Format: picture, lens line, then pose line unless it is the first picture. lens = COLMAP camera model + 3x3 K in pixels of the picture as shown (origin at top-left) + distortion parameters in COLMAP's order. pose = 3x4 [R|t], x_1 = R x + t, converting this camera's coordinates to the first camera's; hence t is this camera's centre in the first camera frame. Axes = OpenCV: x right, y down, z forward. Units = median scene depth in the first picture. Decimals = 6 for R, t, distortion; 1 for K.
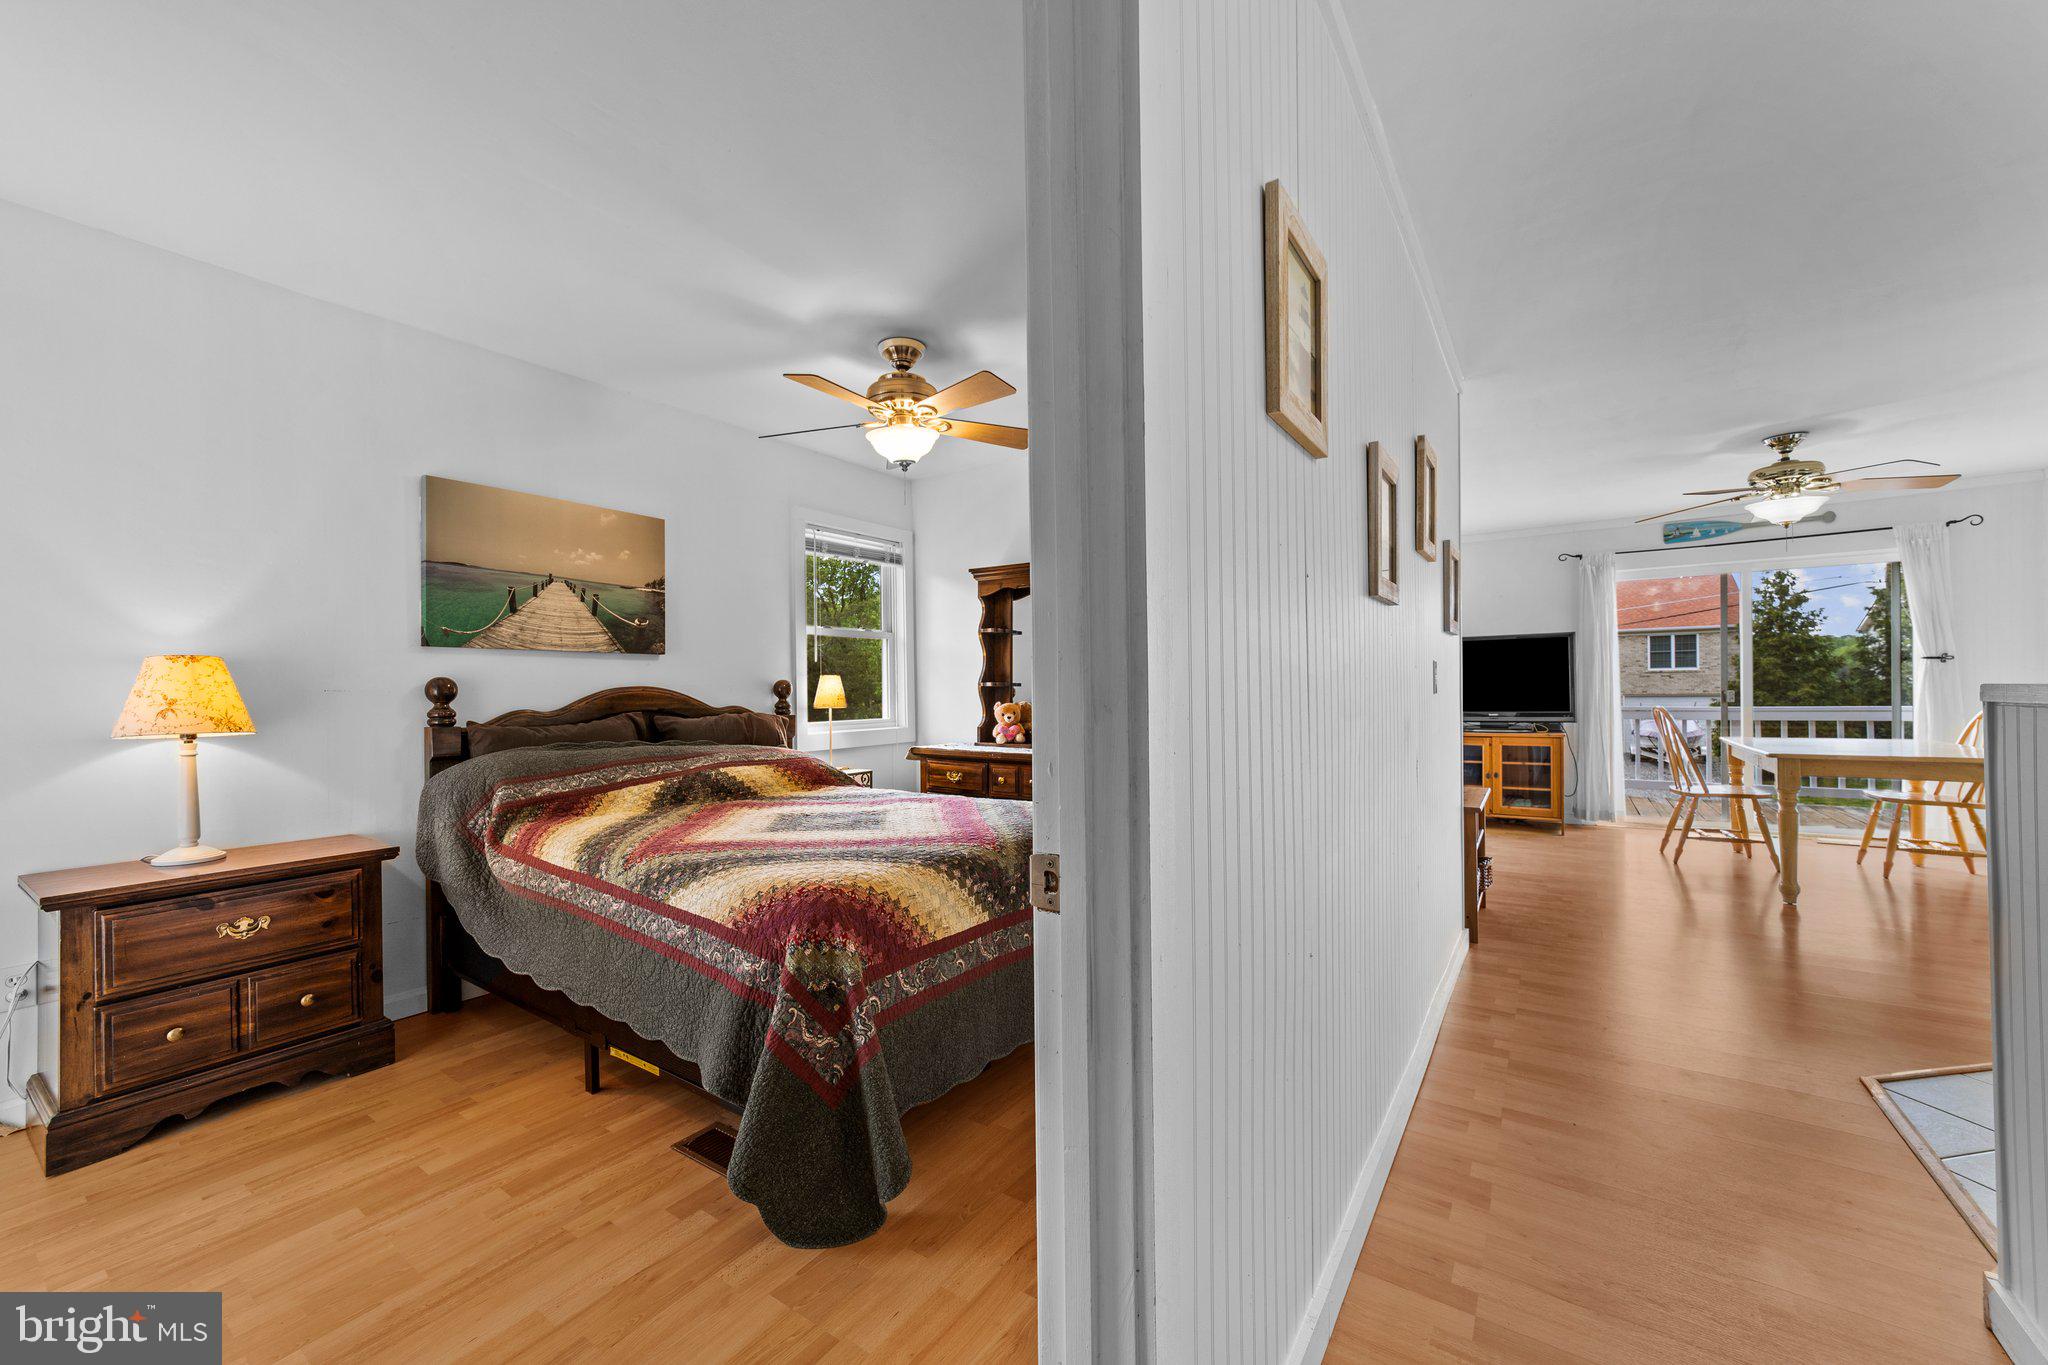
lens RADIAL K [[790.0, 0, 1020.0], [0, 790.0, 694.5], [0, 0, 1]] dist [-0.014444, 0.006969]
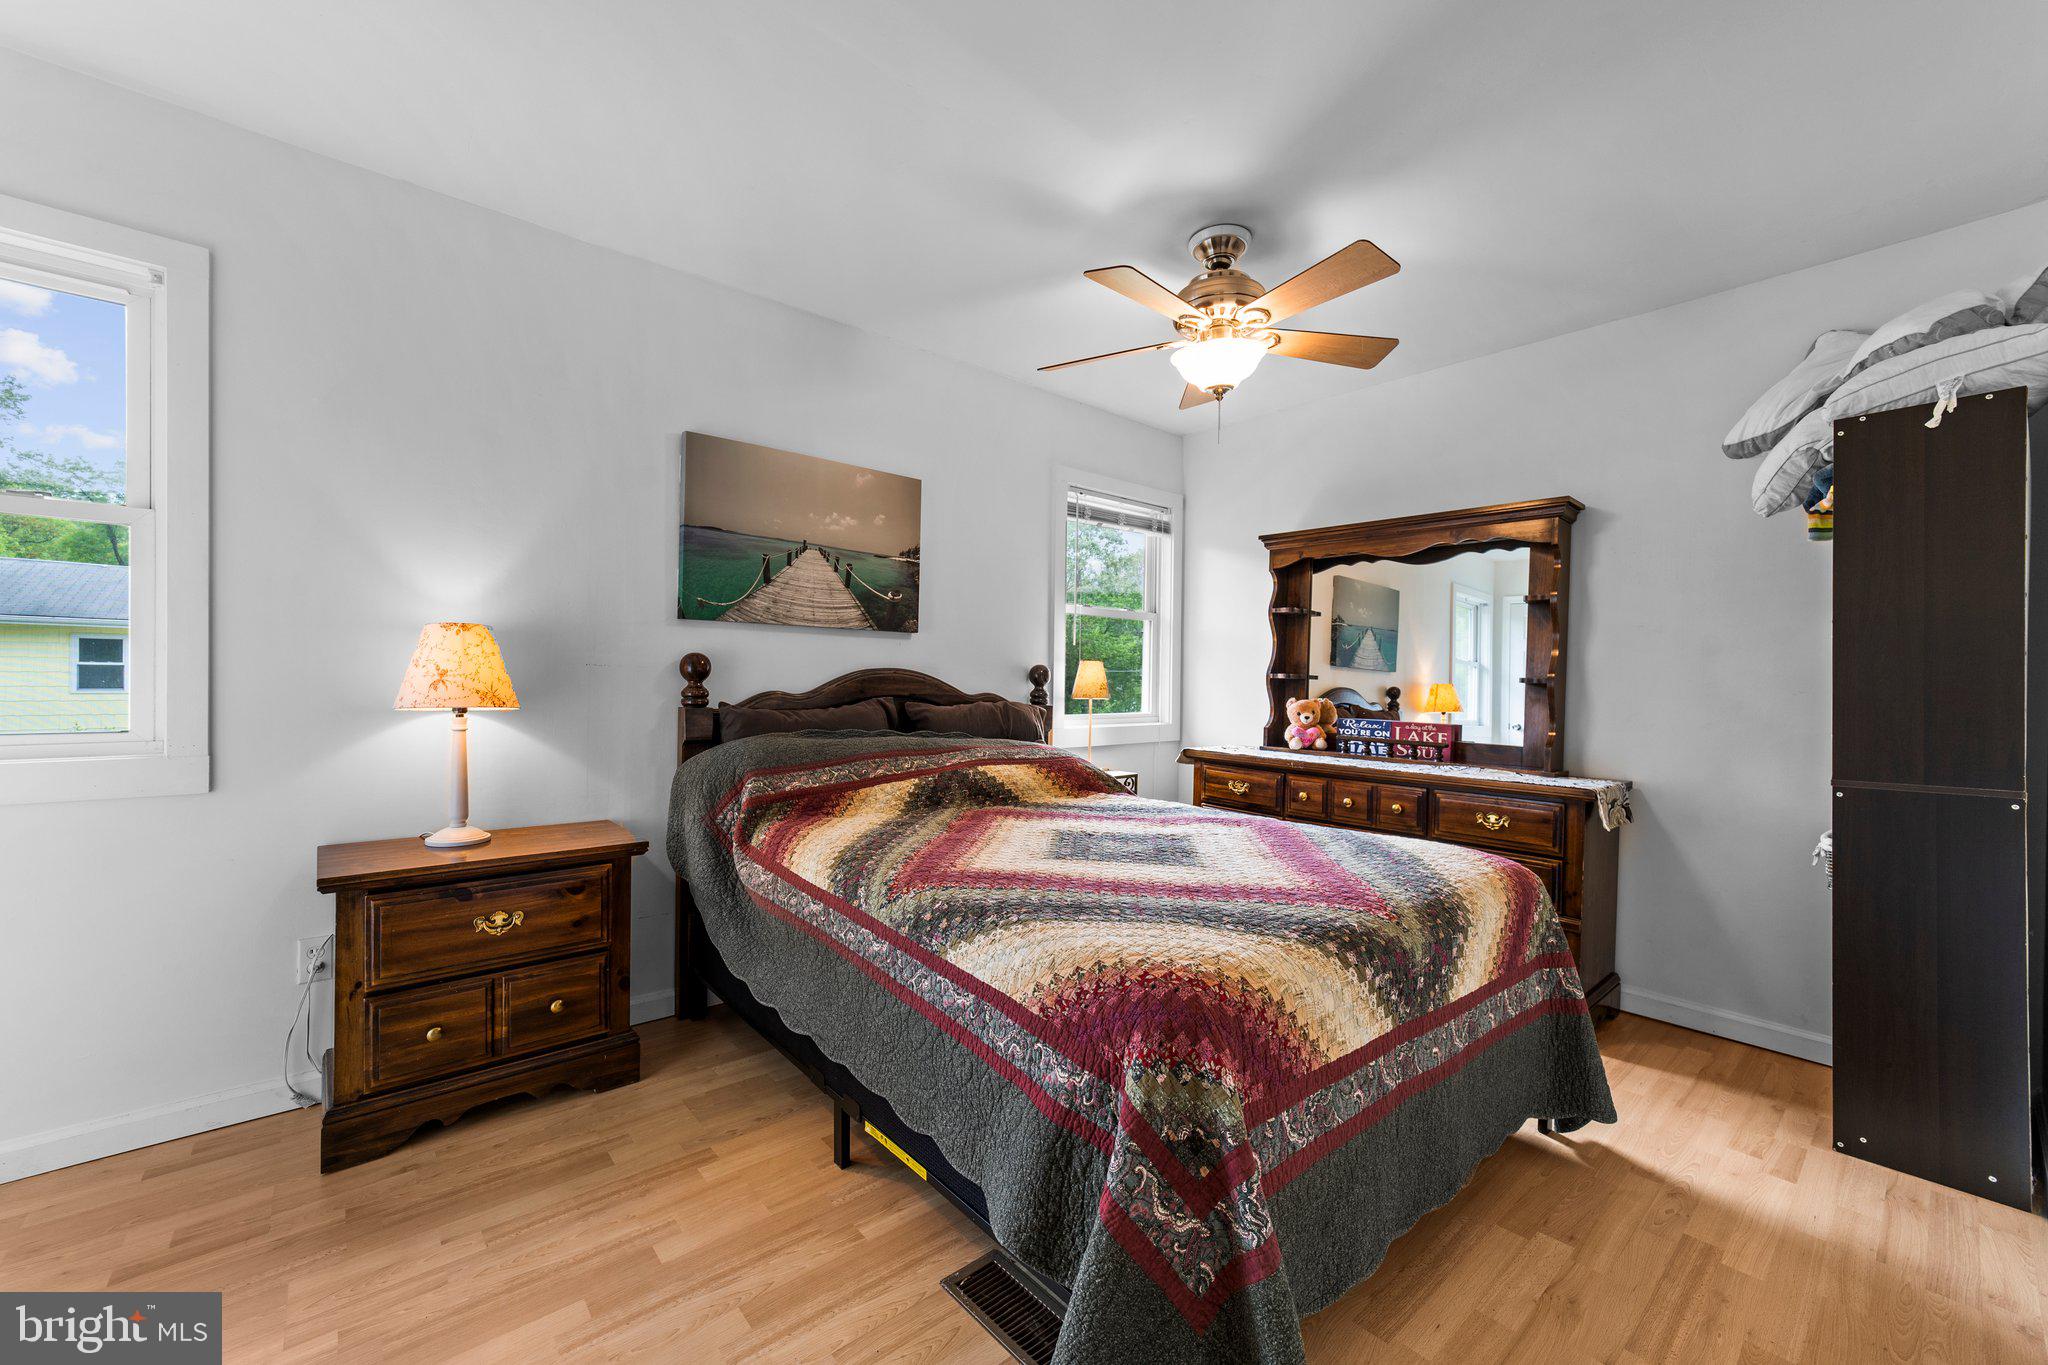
lens RADIAL K [[806.0, 0, 1021.7], [0, 806.0, 692.5], [0, 0, 1]] dist [-0.012324, 0.000415]
pose [[0.966071, 0.030681, -0.256450, -0.154976], [-0.028096, 0.999511, 0.013737, 0.000506], [0.256746, -0.006066, 0.966460, 0.231435]]
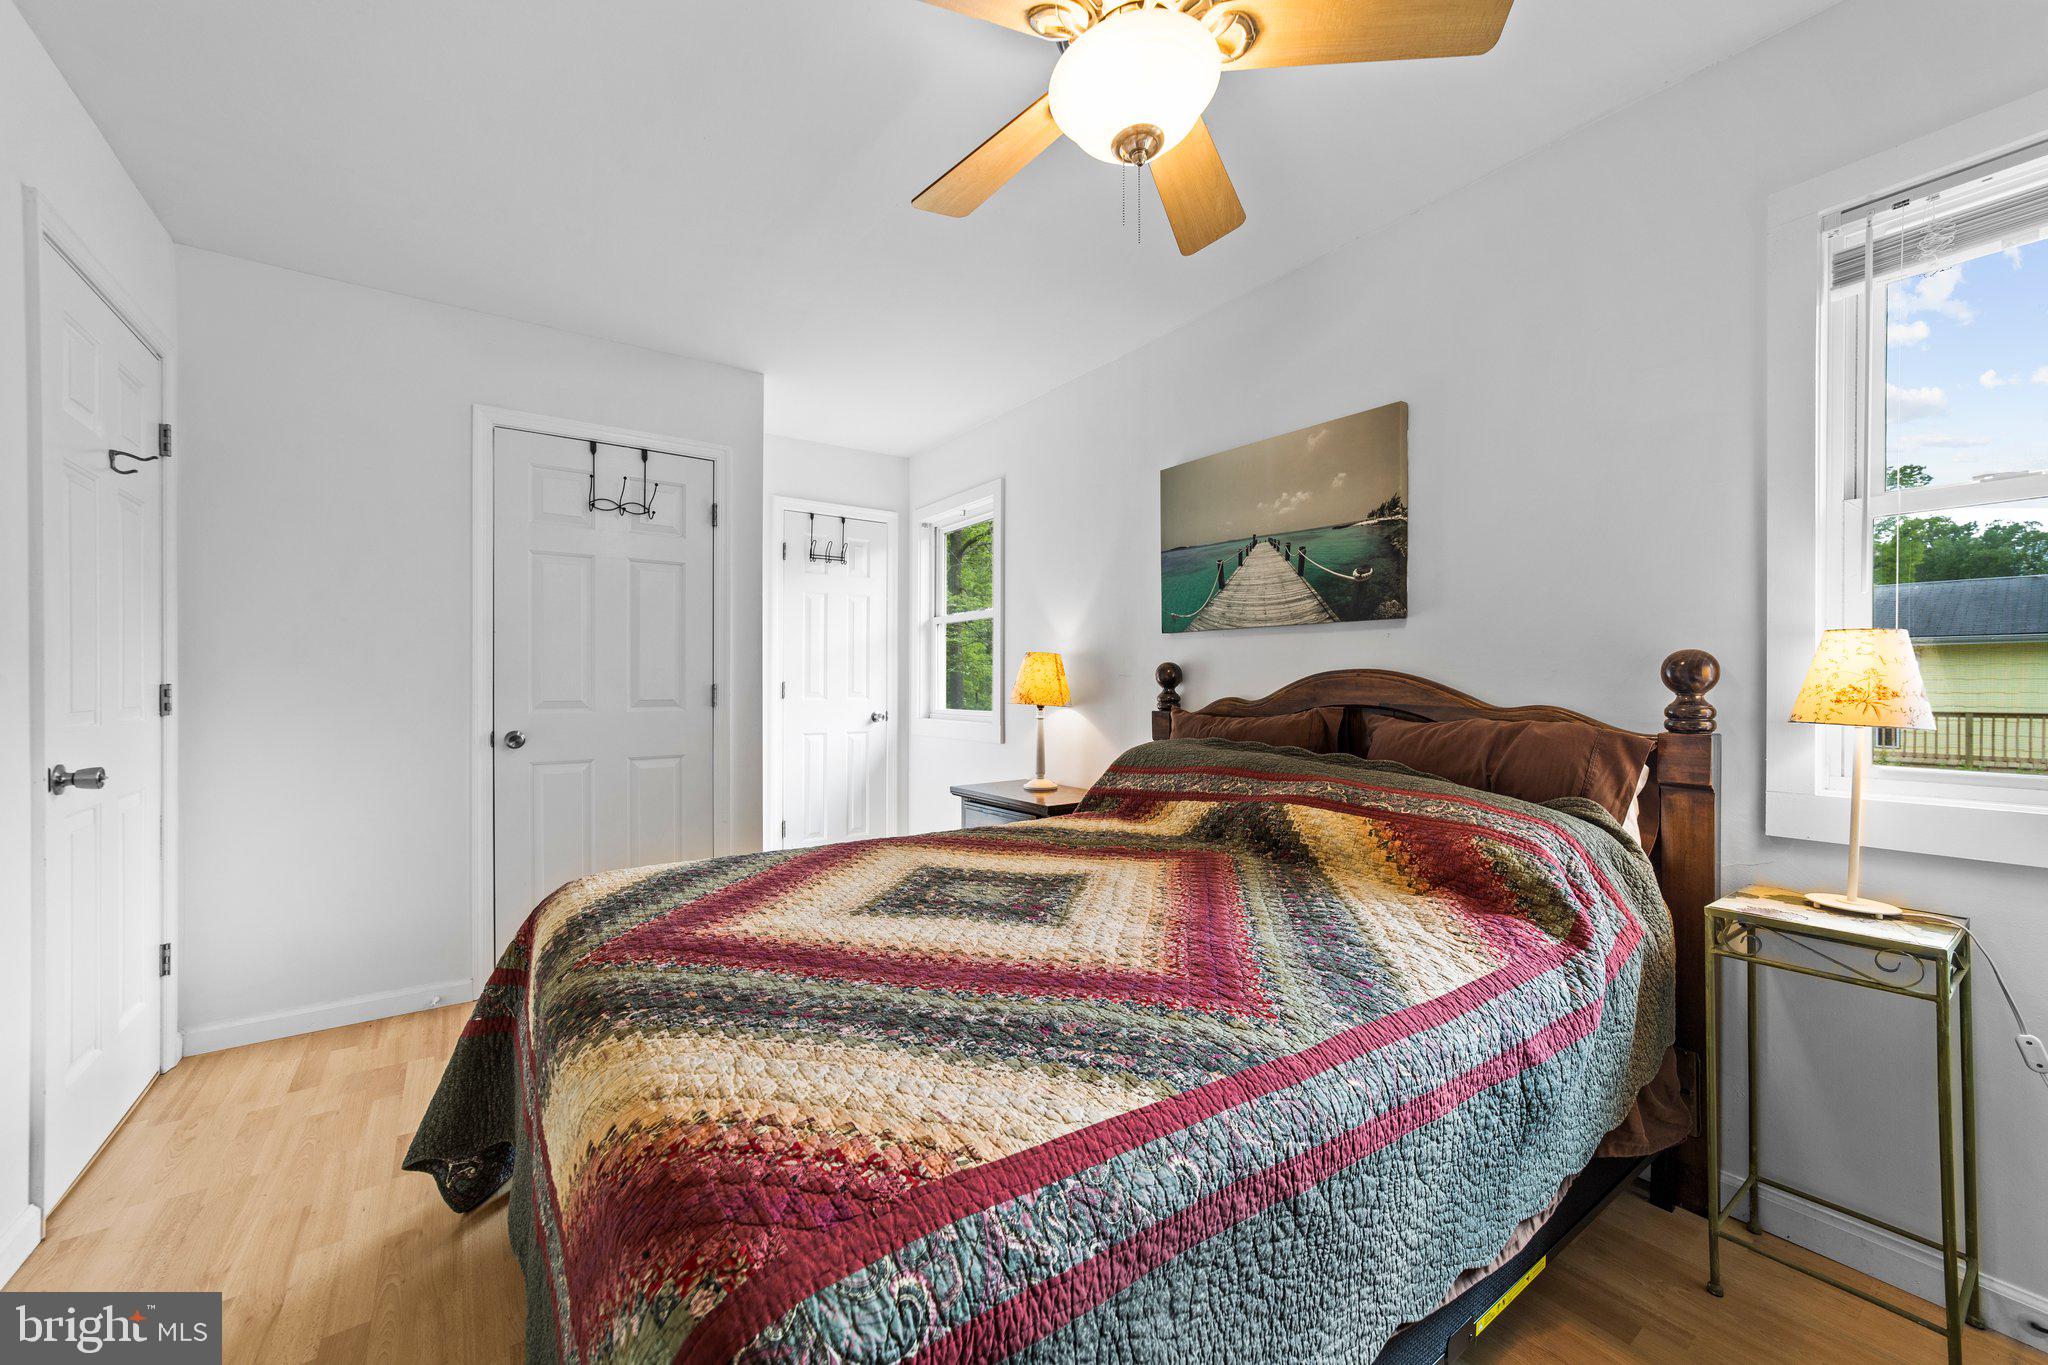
lens RADIAL K [[788.2, 0, 1024.0], [0, 788.2, 682.5], [0, 0, 1]] dist [-0.002786, 0.000120]
pose [[-0.330034, 0.008069, -0.943935, 0.351699], [-0.005587, 0.999929, 0.010501, -0.006687], [0.943953, 0.008739, -0.329965, 1.374964]]
